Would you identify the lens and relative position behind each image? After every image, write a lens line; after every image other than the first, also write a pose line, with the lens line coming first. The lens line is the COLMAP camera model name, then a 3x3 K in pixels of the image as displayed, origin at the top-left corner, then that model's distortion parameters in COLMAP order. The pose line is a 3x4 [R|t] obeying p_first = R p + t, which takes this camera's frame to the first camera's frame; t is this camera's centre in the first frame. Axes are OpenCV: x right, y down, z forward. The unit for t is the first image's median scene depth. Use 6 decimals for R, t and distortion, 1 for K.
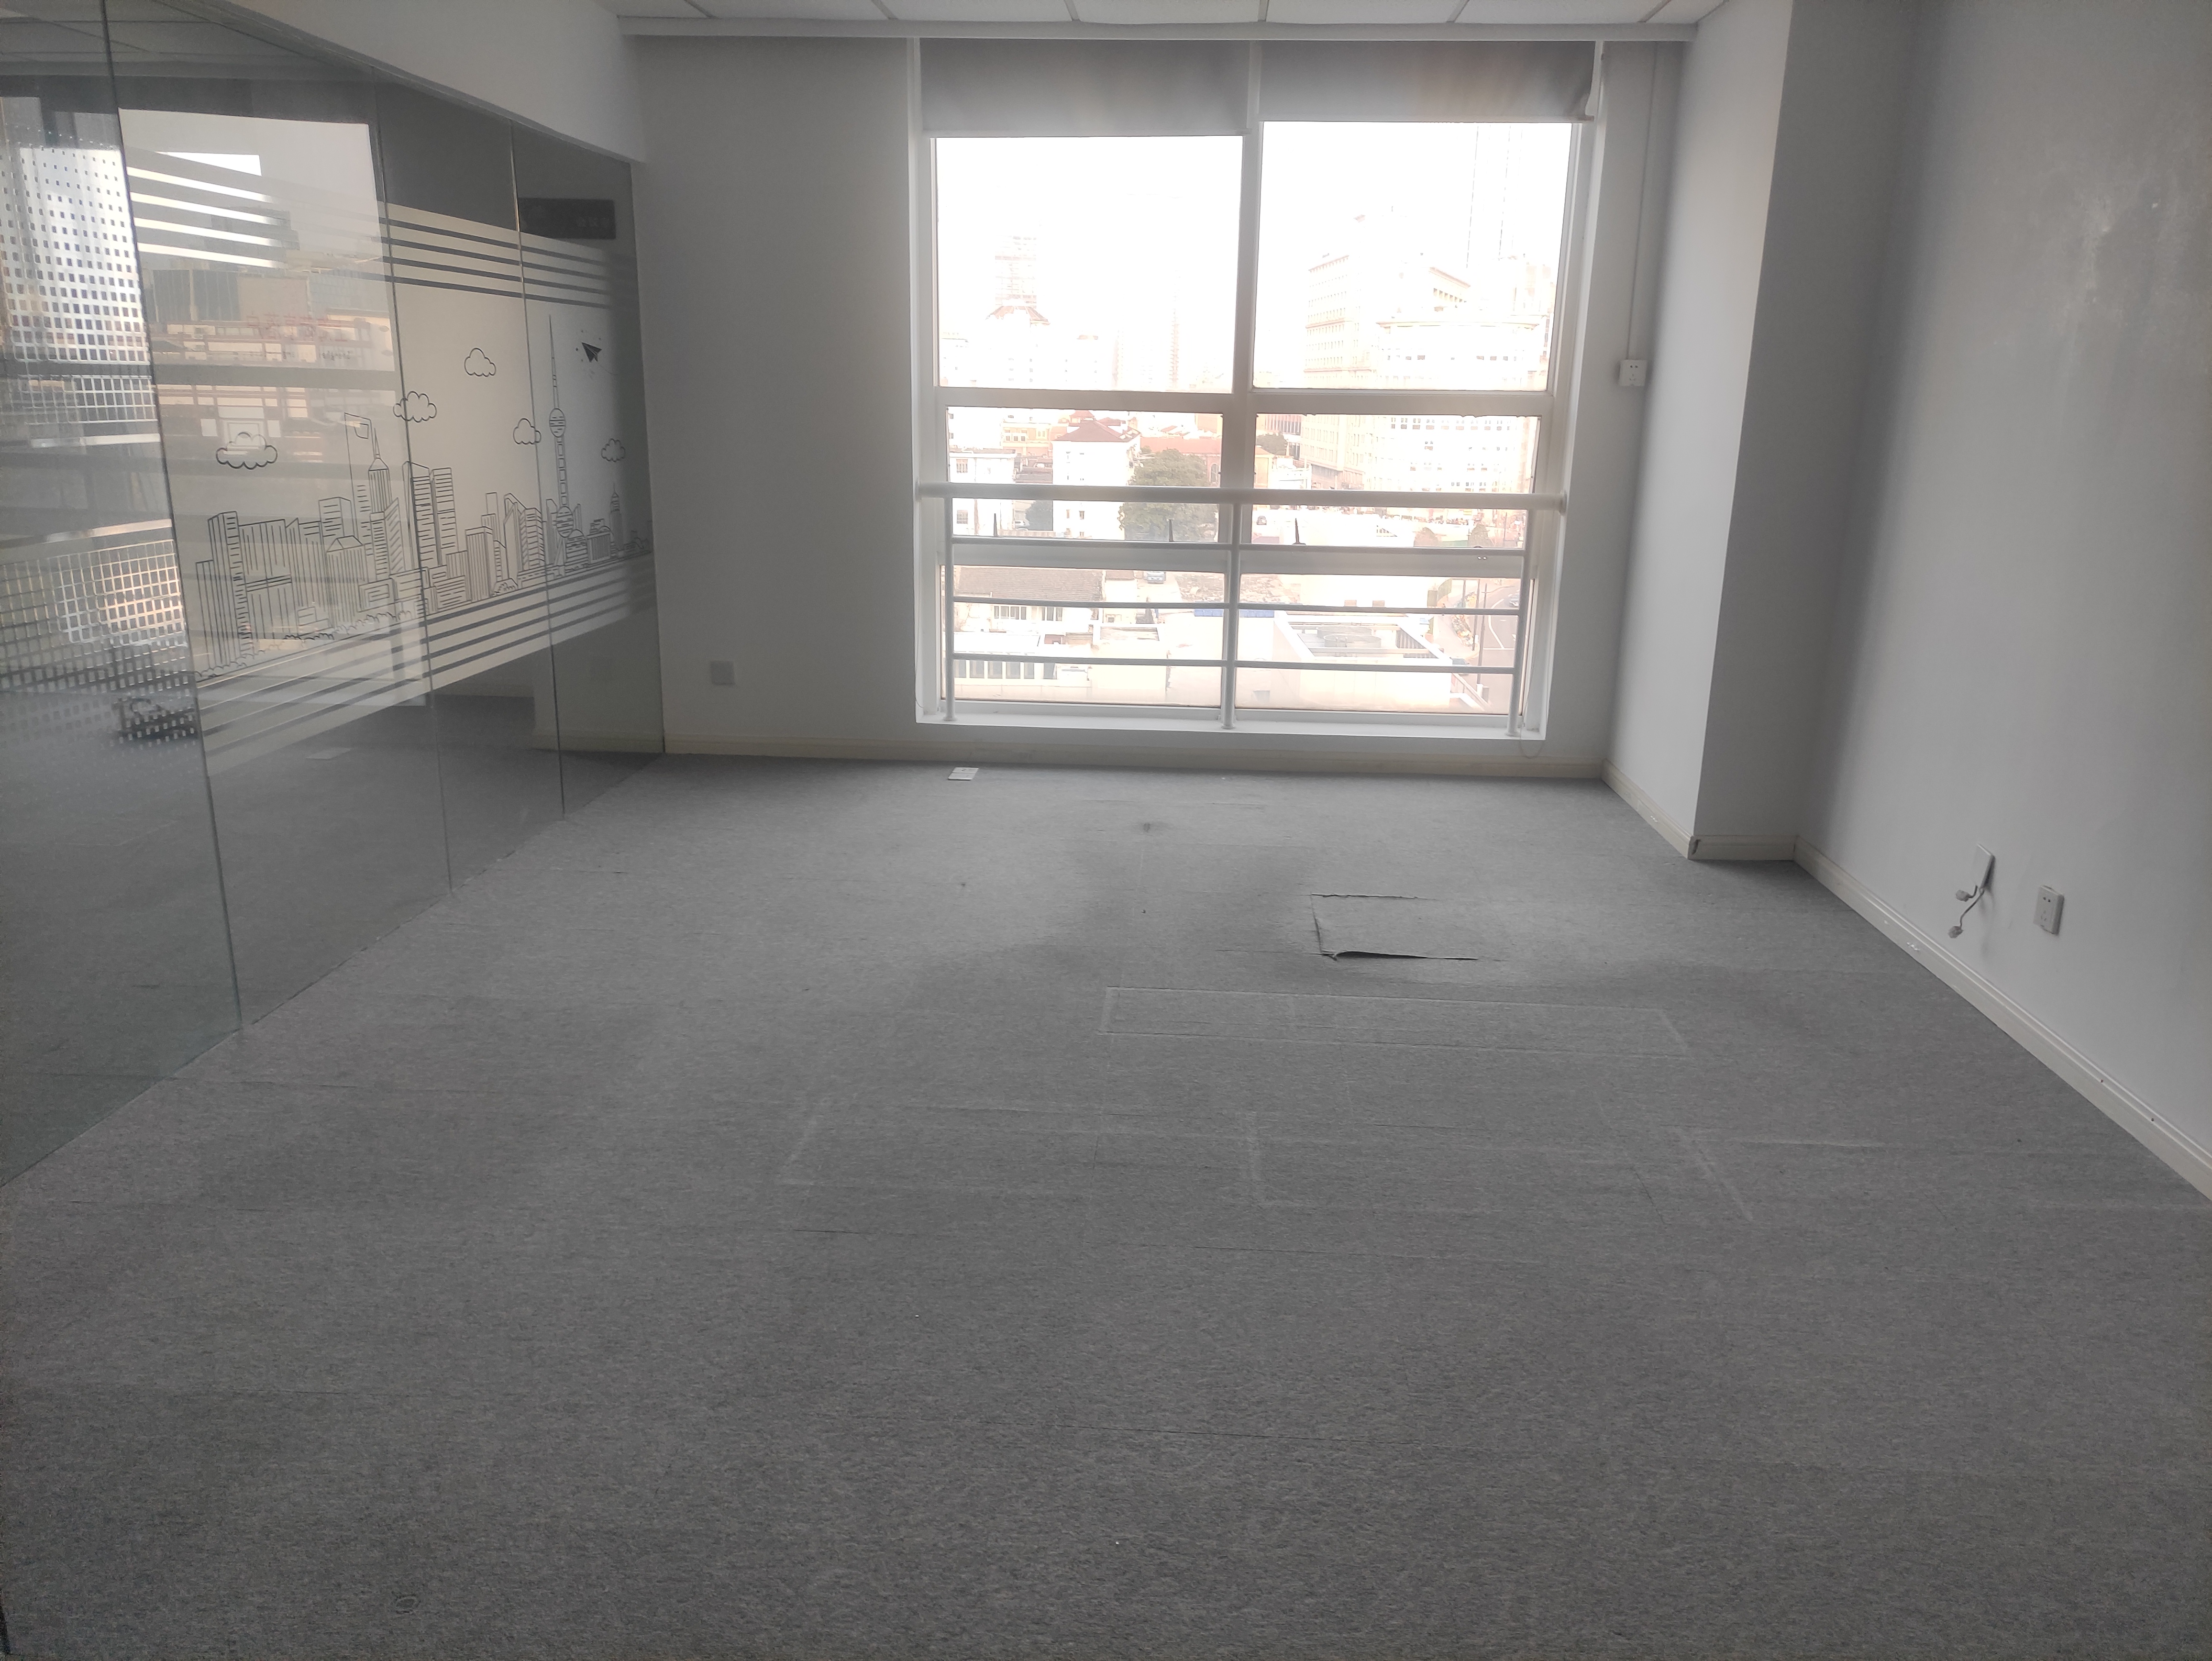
lens RADIAL K [[1629.2, 0, 1106.0], [0, 1629.2, 830.5], [0, 0, 1]] dist [0.055934, -0.052525]
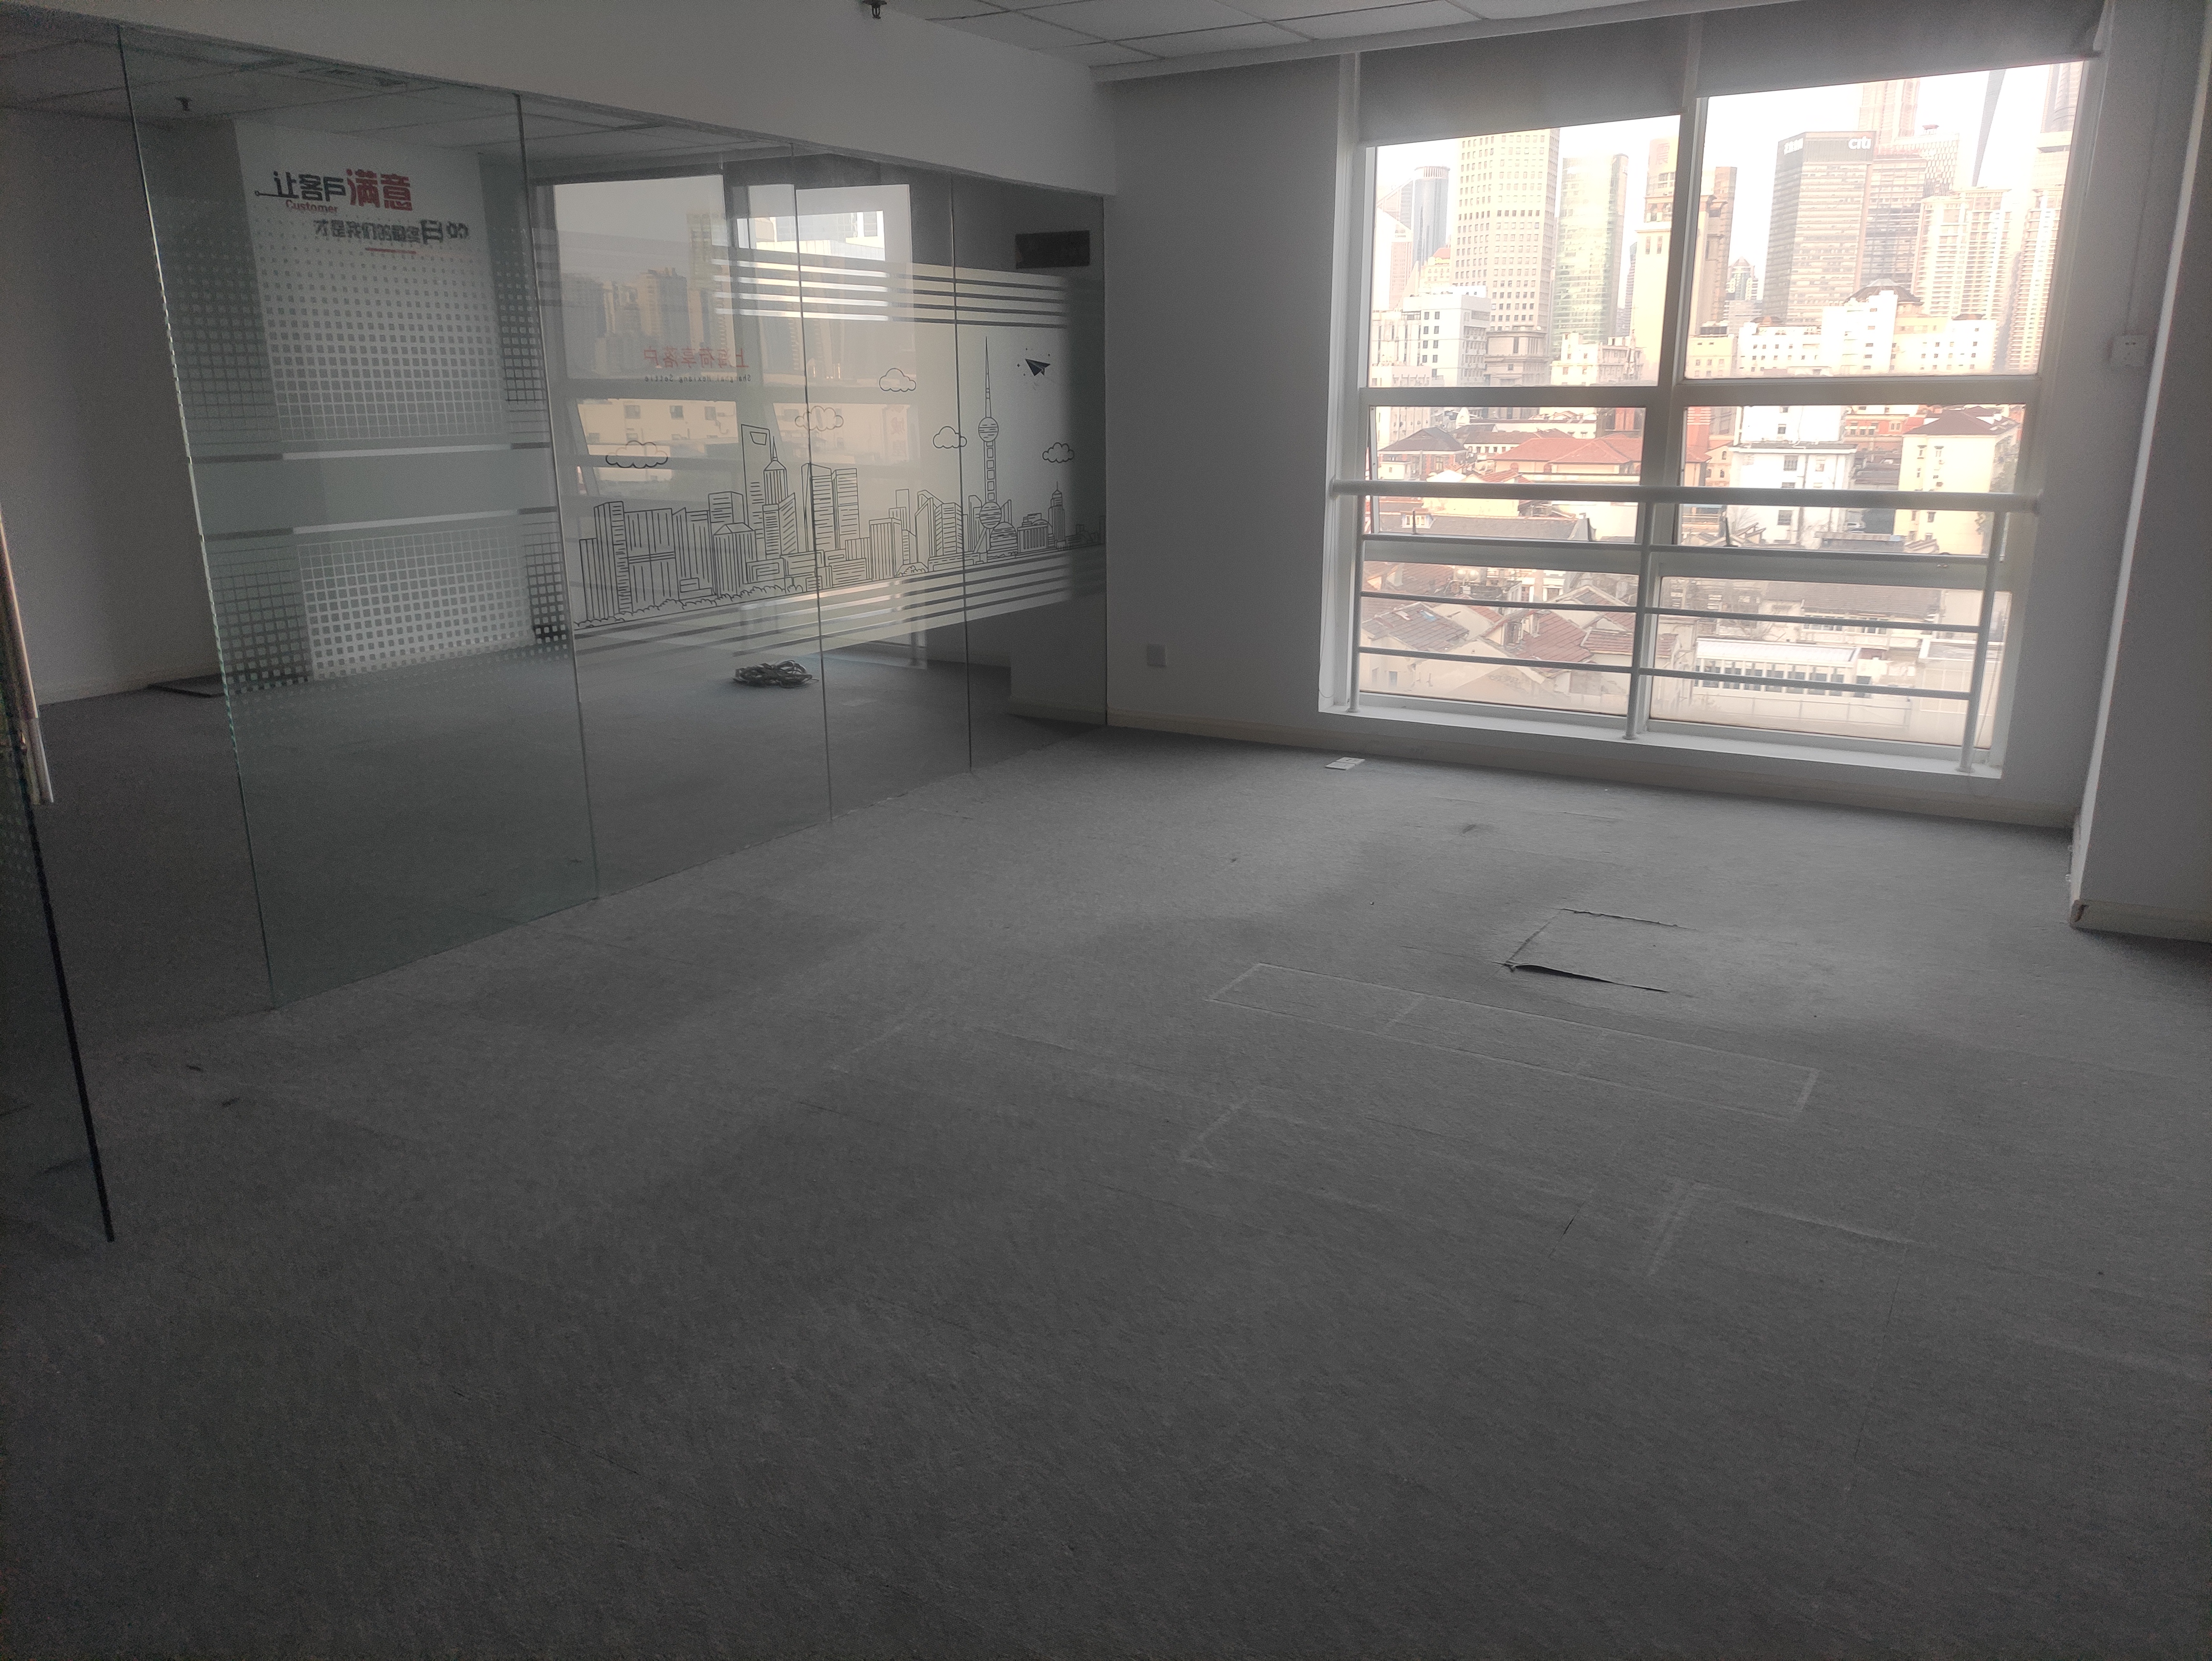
lens RADIAL K [[1629.2, 0, 1106.0], [0, 1629.2, 830.5], [0, 0, 1]] dist [0.055934, -0.052525]
pose [[0.886324, 0.099288, -0.452296, 0.259619], [-0.099304, 0.994773, 0.023776, -0.002262], [0.452293, 0.023841, 0.891551, 0.014168]]
